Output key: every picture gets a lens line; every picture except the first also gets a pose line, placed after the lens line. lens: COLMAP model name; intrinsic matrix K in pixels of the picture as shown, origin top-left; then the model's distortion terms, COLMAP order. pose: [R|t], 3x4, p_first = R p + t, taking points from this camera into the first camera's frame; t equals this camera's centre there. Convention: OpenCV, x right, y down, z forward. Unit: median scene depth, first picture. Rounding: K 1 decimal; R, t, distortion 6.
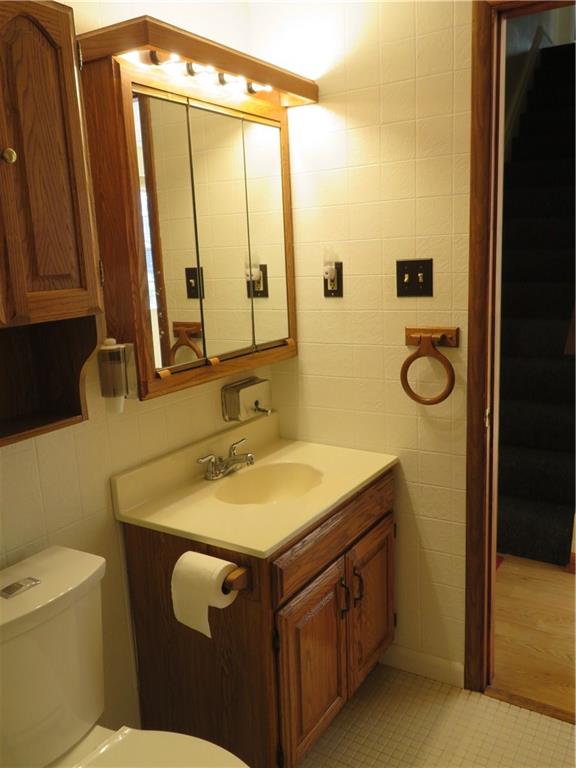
lens RADIAL K [[675.0, 0, 288.0], [0, 675.0, 384.0], [0, 0, 1]] dist [-0.010303, -0.004075]
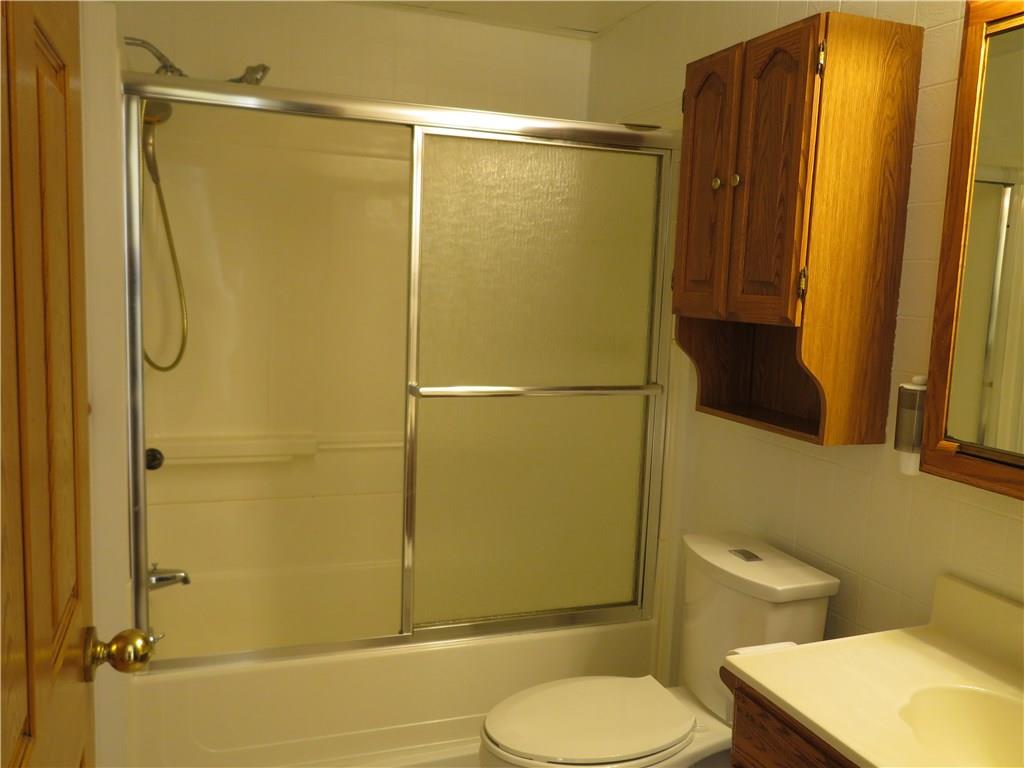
lens RADIAL K [[900.0, 0, 512.0], [0, 900.0, 384.0], [0, 0, 1]] dist [-0.010303, -0.004075]
pose [[-0.627322, 0.116638, -0.769976, 0.900692], [-0.158442, 0.948925, 0.272833, -0.293918], [0.762472, 0.293151, -0.576801, 1.380233]]
